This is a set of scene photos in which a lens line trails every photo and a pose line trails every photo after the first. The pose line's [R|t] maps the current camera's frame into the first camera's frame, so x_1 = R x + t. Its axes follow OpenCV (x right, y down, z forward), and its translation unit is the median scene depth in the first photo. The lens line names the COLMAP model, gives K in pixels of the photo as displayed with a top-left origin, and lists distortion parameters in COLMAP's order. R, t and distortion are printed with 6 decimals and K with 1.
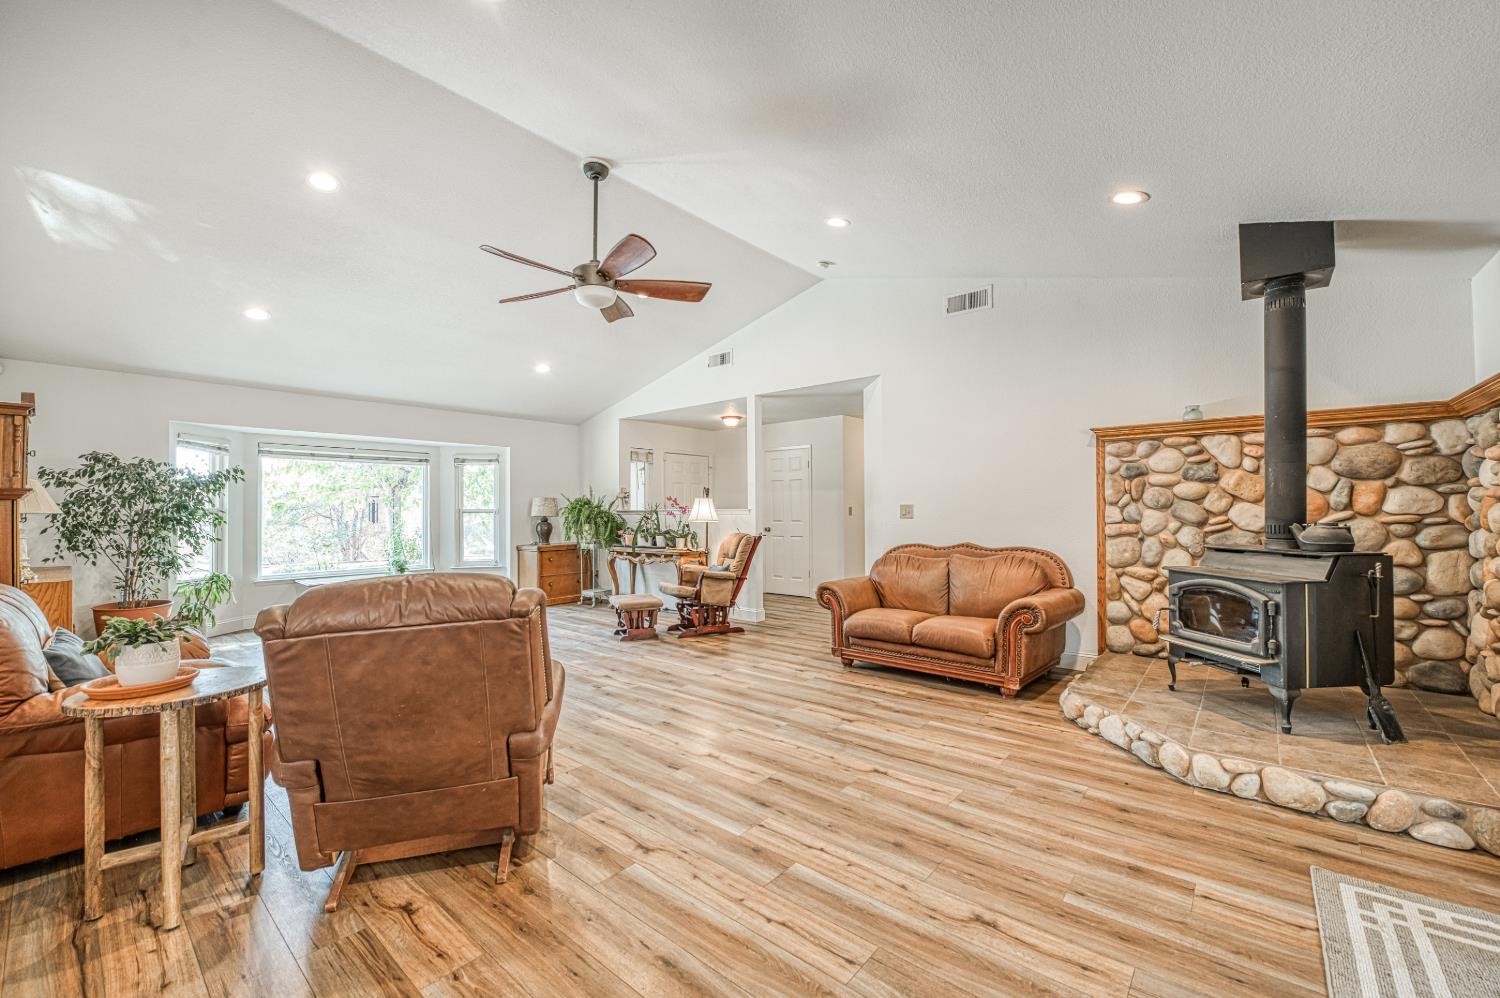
lens RADIAL K [[595.3, 0, 762.1], [0, 595.3, 504.5], [0, 0, 1]] dist [-0.000835, -0.003292]
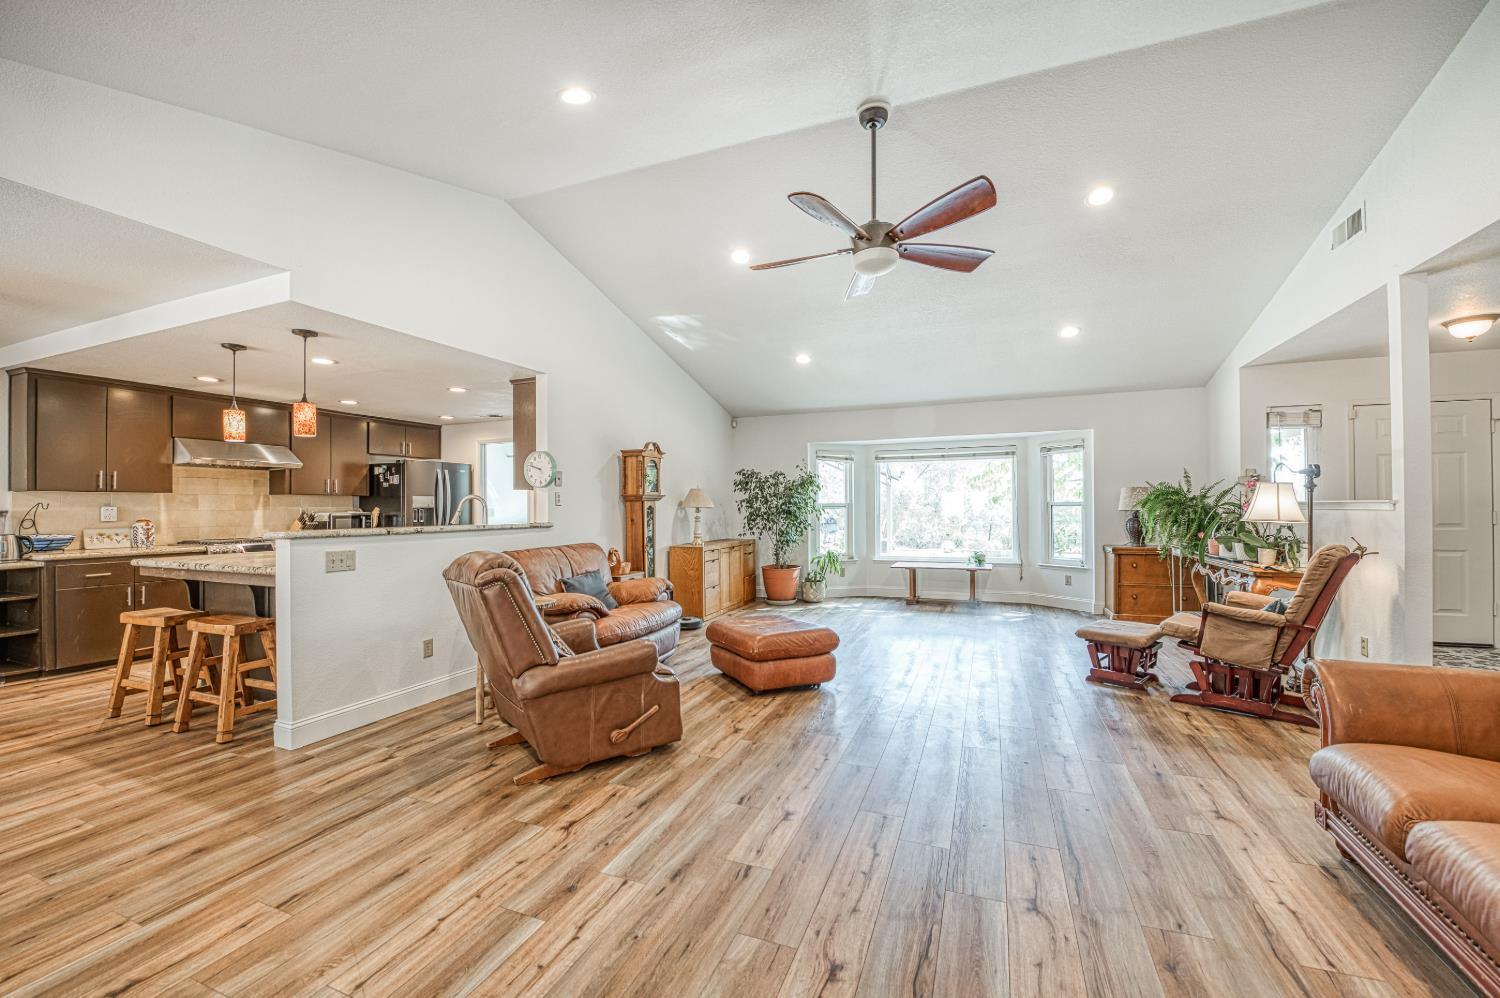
lens RADIAL K [[595.3, 0, 712.8], [0, 595.3, 505.3], [0, 0, 1]] dist [-0.000835, -0.003292]
pose [[0.308704, -0.000143, -0.951158, 0.394635], [0.014242, 0.999889, 0.004472, 0.001864], [0.951052, -0.014927, 0.308671, 0.408502]]
